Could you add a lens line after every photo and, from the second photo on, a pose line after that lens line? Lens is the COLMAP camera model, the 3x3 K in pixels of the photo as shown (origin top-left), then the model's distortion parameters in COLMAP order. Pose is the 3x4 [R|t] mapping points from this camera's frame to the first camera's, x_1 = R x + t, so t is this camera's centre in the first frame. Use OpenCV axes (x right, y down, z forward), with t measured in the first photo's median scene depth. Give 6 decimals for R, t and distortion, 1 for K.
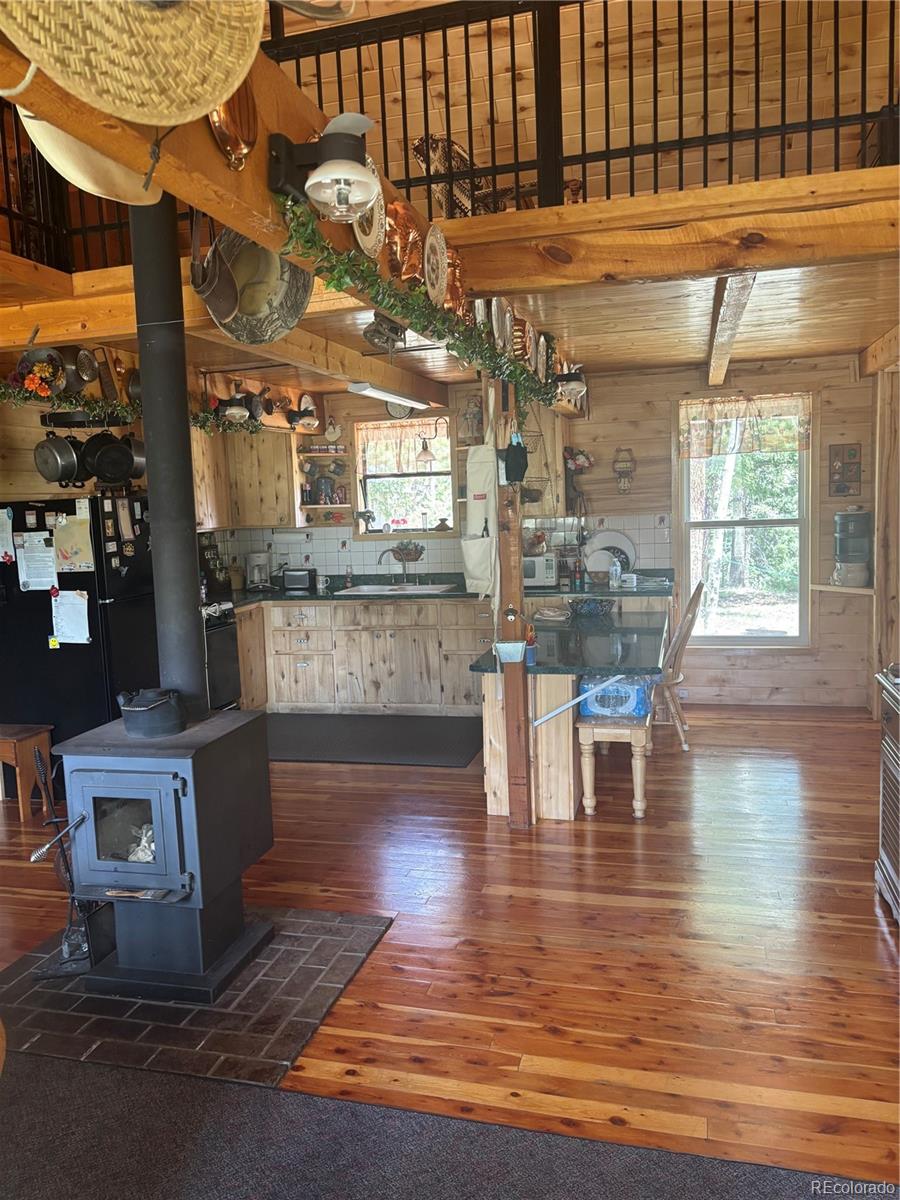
lens RADIAL K [[922.4, 0, 442.5], [0, 922.4, 597.3], [0, 0, 1]] dist [0.078082, -0.123210]
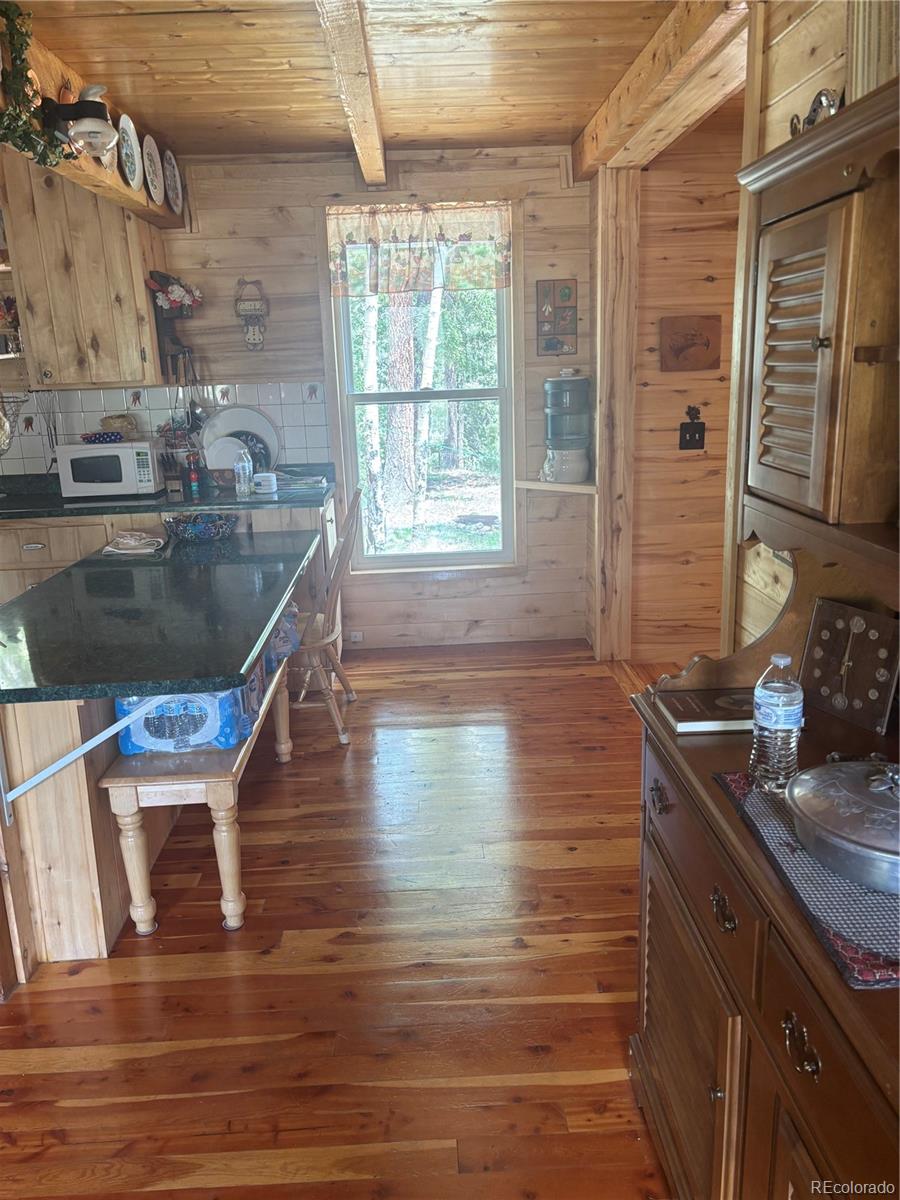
lens RADIAL K [[922.4, 0, 442.5], [0, 922.4, 597.3], [0, 0, 1]] dist [0.078082, -0.123210]
pose [[0.957173, -0.067799, 0.281466, 0.130678], [0.031845, 0.990950, 0.130402, -0.019489], [-0.287760, -0.115854, 0.950669, 0.317537]]
